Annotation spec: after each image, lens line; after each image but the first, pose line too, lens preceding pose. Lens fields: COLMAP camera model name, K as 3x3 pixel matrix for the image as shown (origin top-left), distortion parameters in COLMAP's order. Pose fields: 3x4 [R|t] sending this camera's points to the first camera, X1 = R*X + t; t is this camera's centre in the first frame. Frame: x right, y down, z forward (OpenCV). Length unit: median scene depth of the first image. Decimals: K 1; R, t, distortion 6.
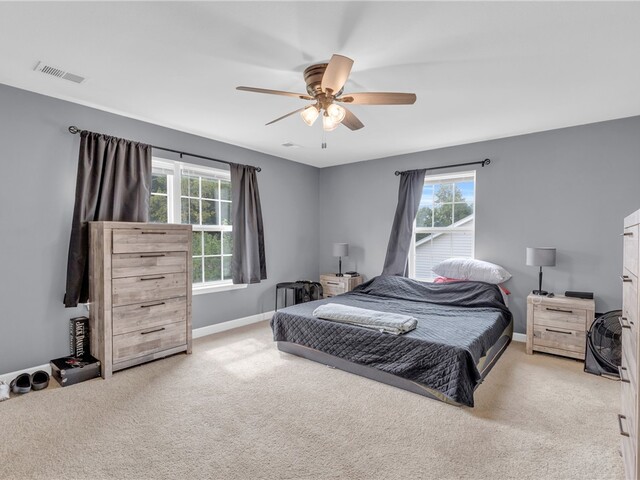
lens RADIAL K [[329.5, 0, 320.8], [0, 329.5, 240.1], [0, 0, 1]] dist [0.016095, -0.002470]
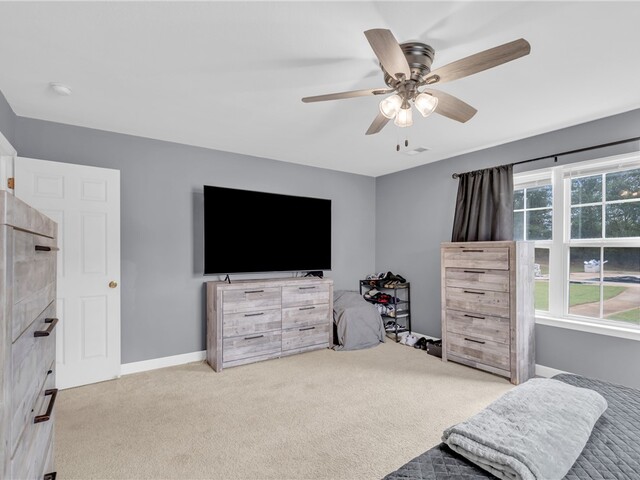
lens RADIAL K [[329.5, 0, 319.1], [0, 329.5, 246.0], [0, 0, 1]] dist [0.016095, -0.002470]
pose [[-0.287909, -0.017038, -0.957506, 0.685949], [-0.010808, 0.999836, -0.014541, -0.016475], [0.957597, 0.006162, -0.288045, 0.811923]]
